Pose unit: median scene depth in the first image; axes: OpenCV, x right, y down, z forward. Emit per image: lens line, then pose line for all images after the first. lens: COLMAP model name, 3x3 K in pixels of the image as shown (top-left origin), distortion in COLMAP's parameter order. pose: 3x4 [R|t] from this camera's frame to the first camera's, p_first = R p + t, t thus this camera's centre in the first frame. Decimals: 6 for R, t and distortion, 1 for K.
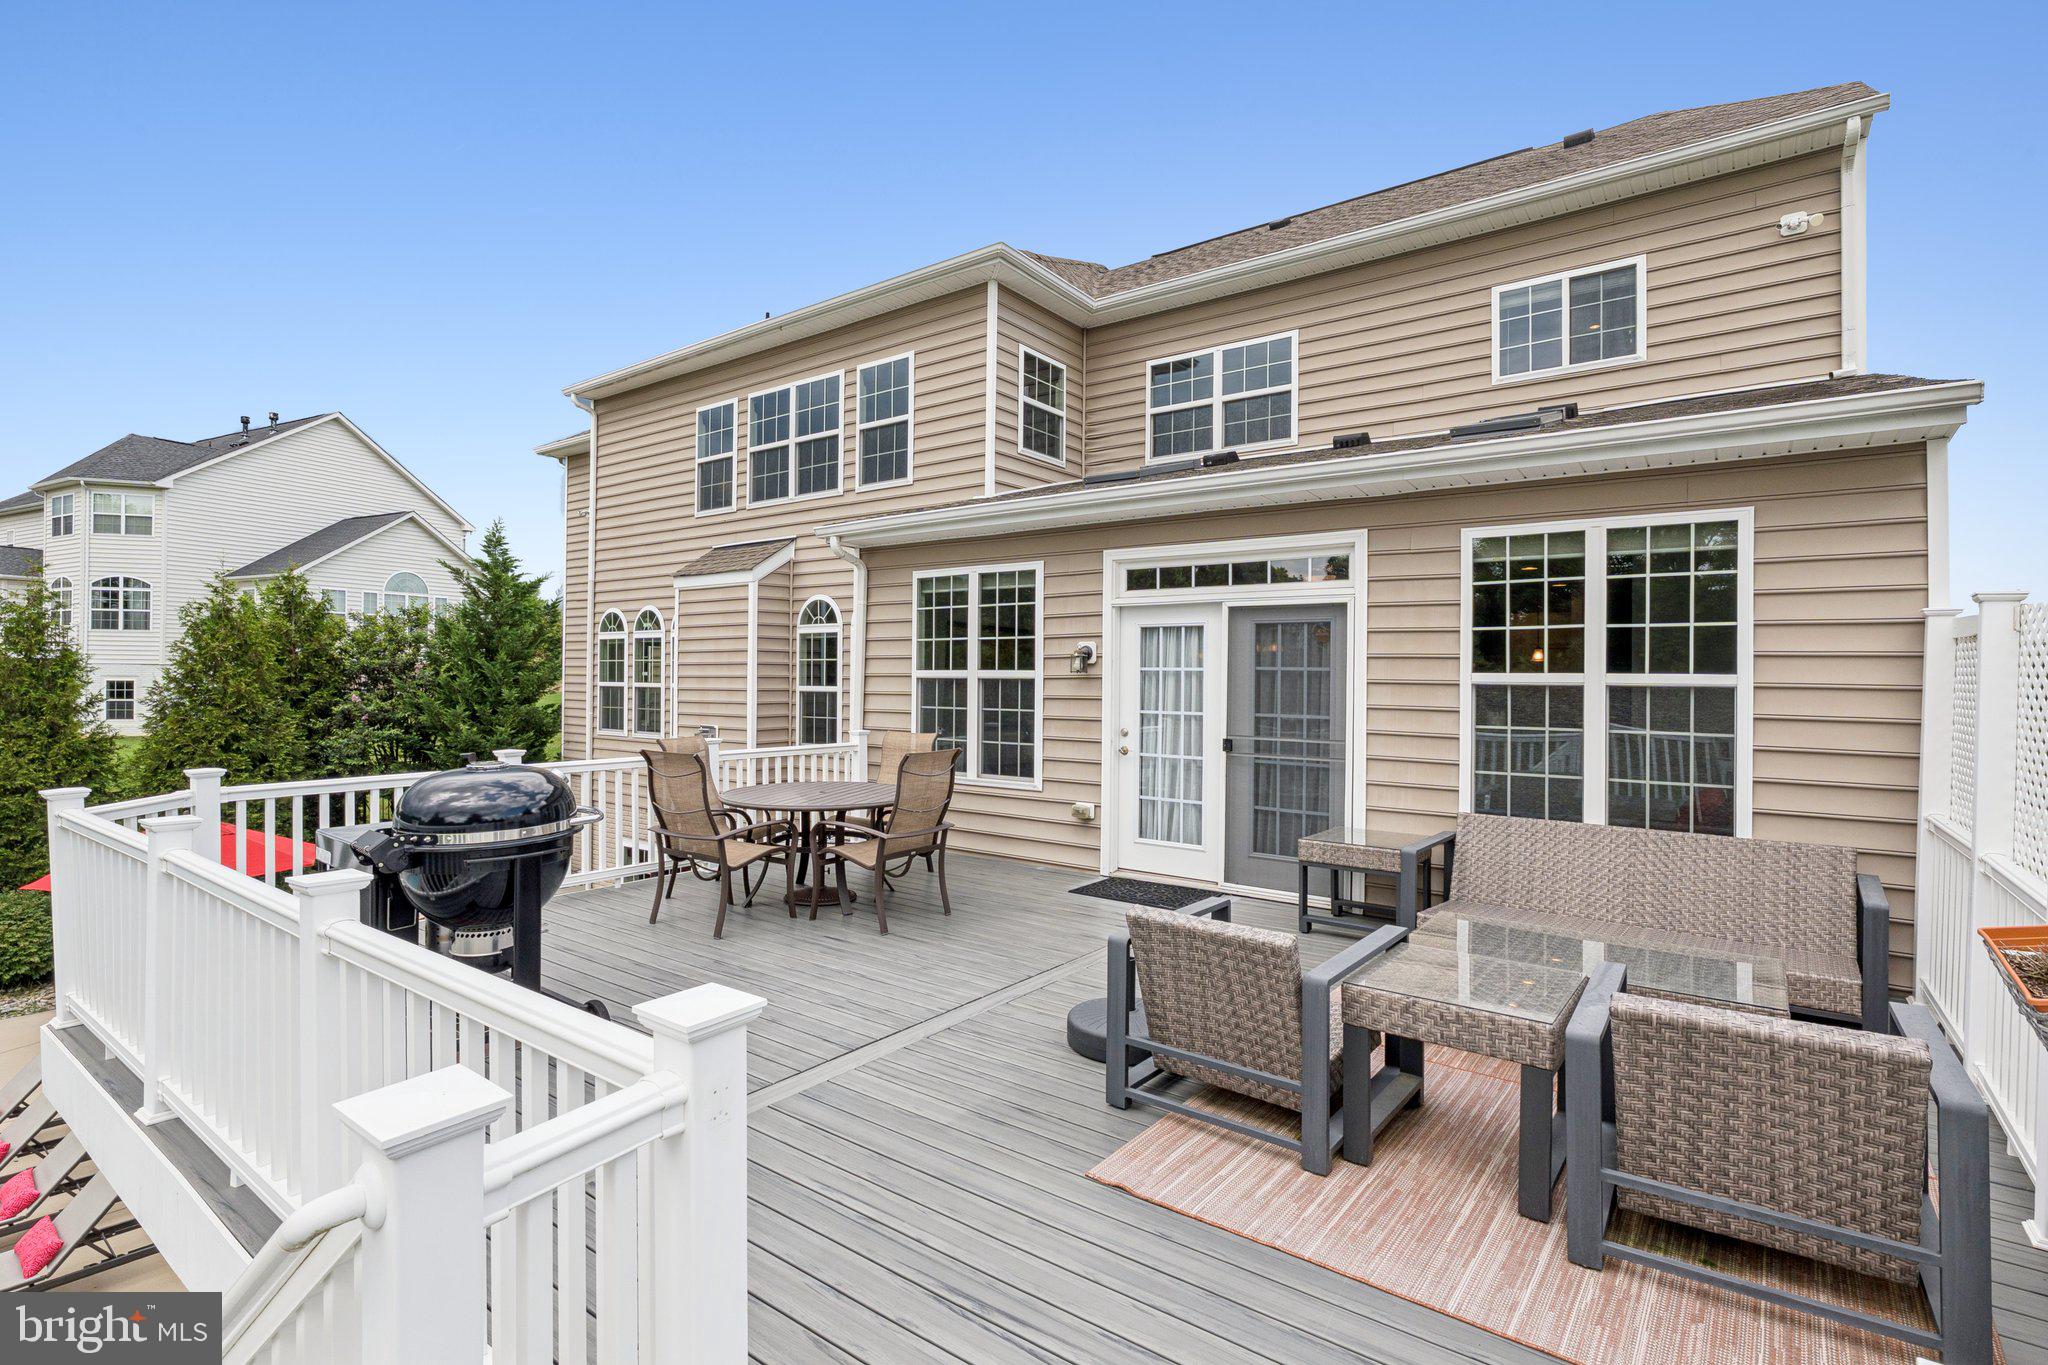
lens RADIAL K [[981.4, 0, 1017.2], [0, 981.4, 679.5], [0, 0, 1]] dist [-0.011077, 0.007142]
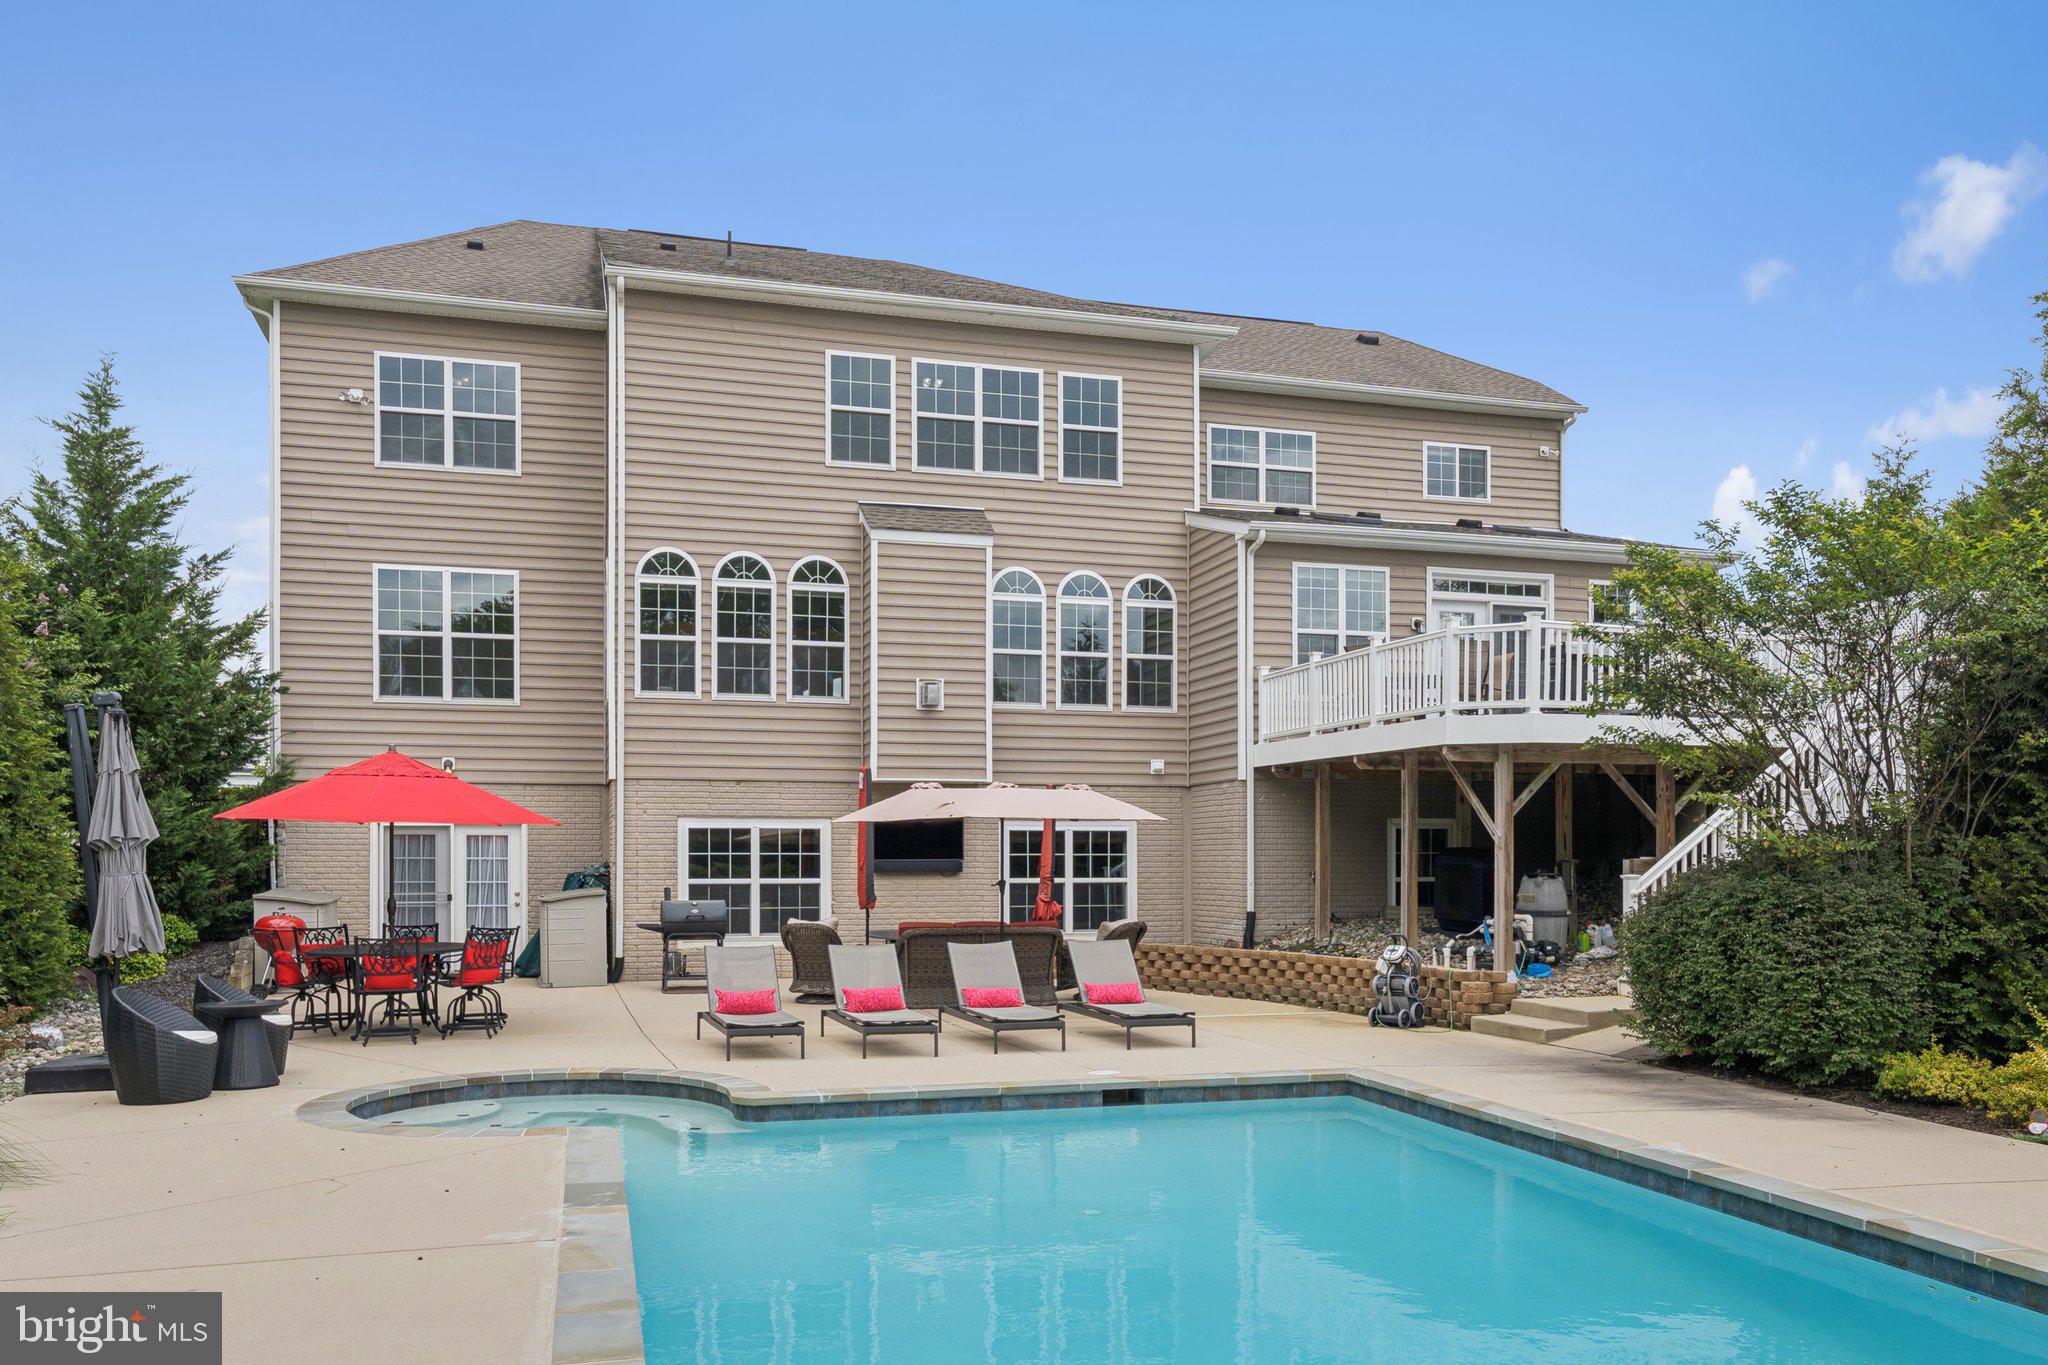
lens RADIAL K [[1613.4, 0, 1034.4], [0, 1613.4, 854.2], [0, 0, 1]] dist [-0.001340, 0.006285]
pose [[0.590367, -0.008246, 0.807093, -2.292648], [0.005396, 0.999966, 0.006270, 0.311738], [-0.807117, 0.000654, 0.590392, -0.117803]]
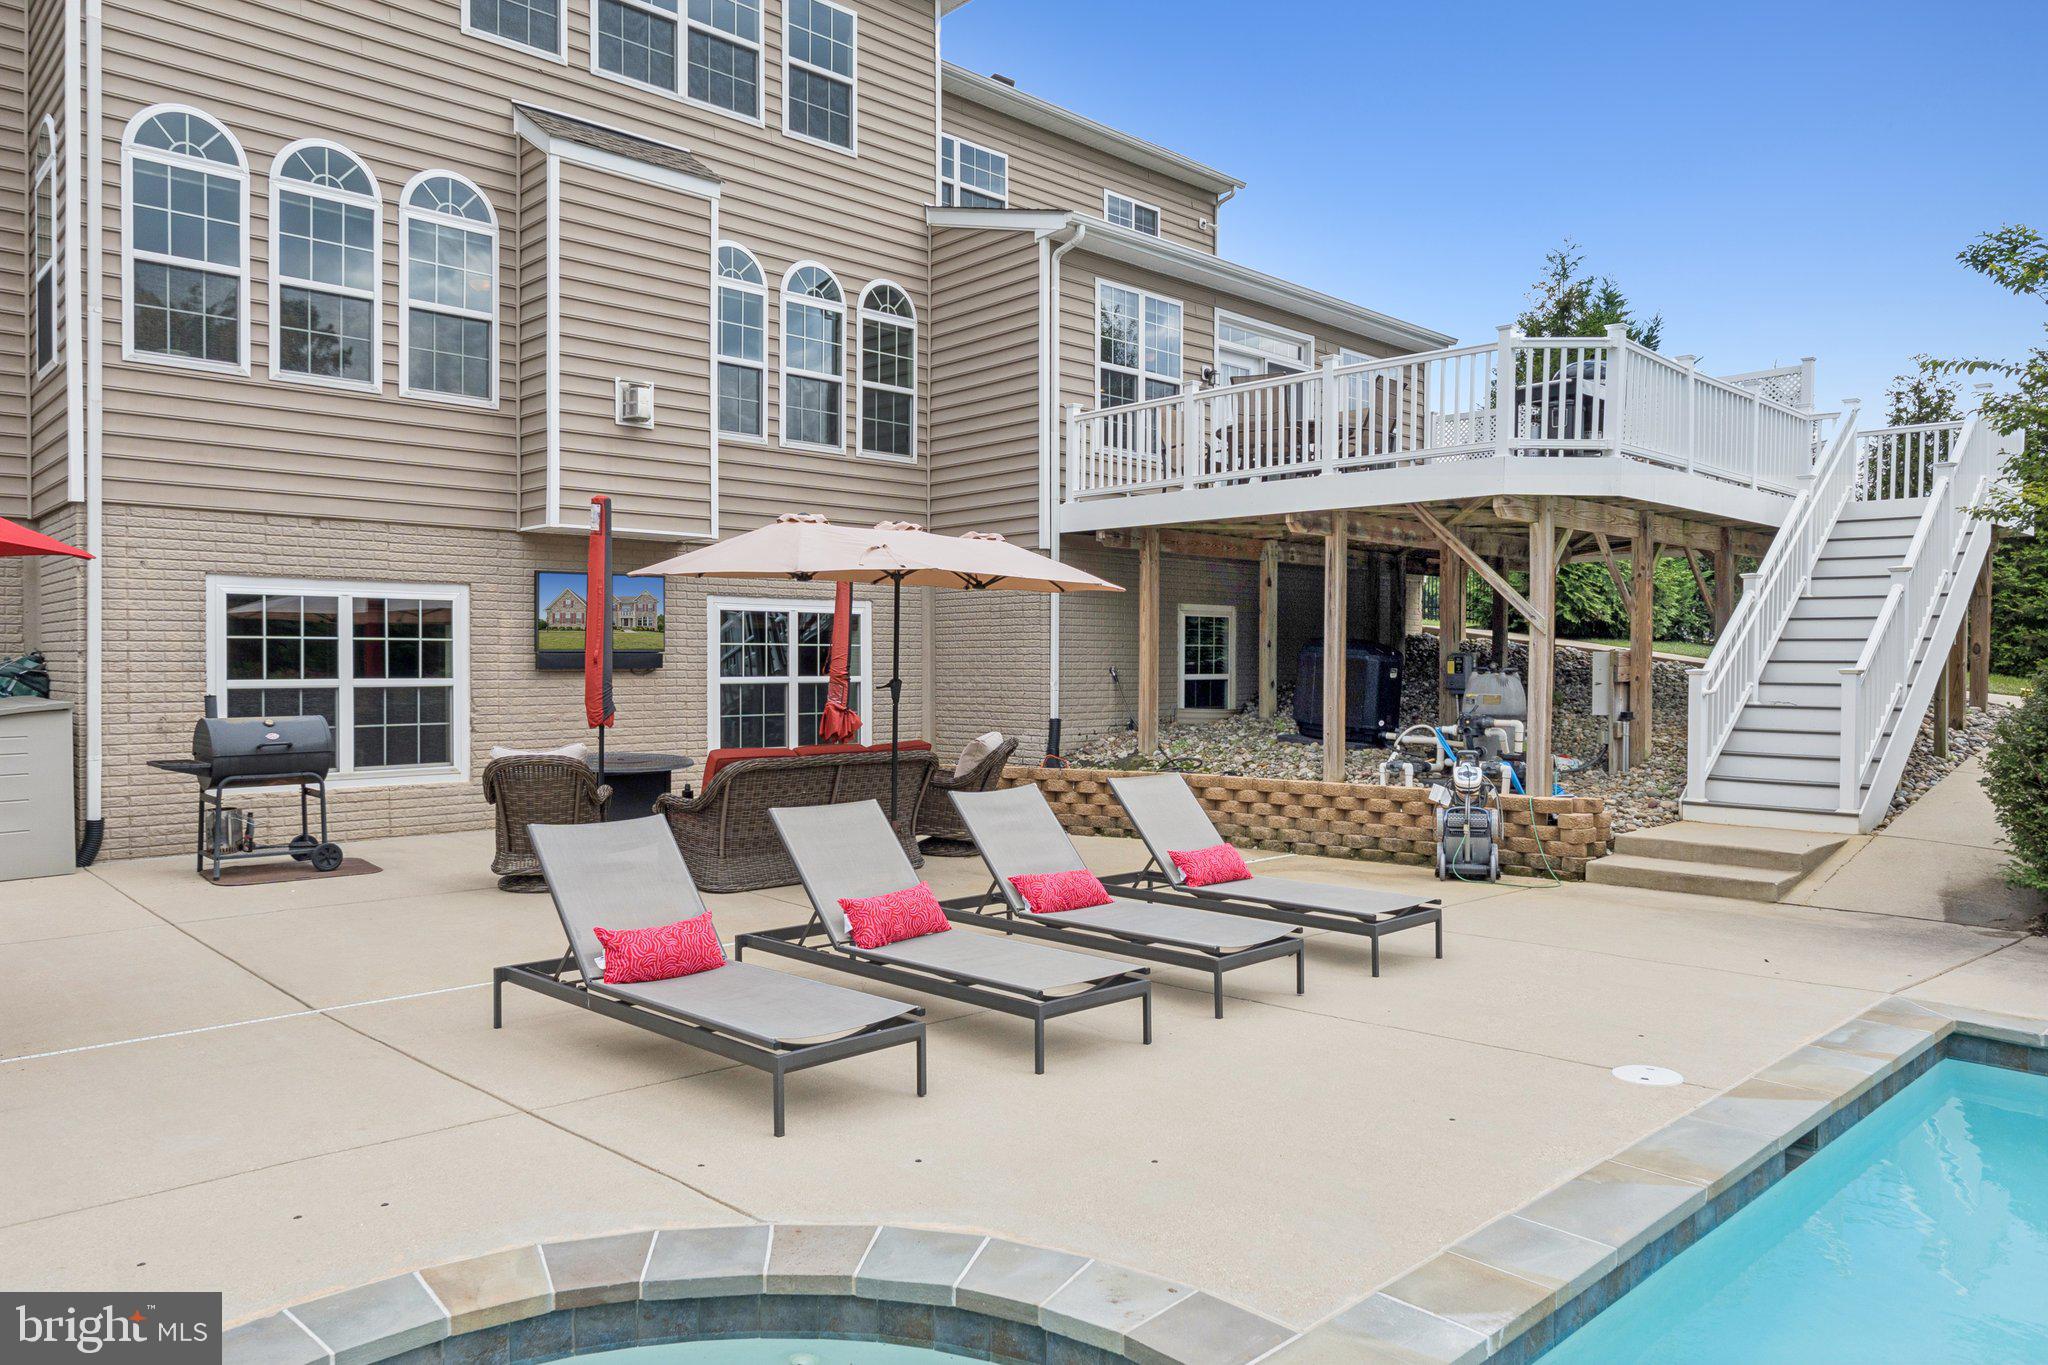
lens RADIAL K [[1360.2, 0, 1010.9], [0, 1360.2, 677.4], [0, 0, 1]] dist [-0.000596, -0.000966]
pose [[0.165442, -0.021279, 0.985990, -1.729693], [-0.000902, 0.999764, 0.021727, 0.331824], [-0.986219, -0.004484, 0.165383, 0.827095]]
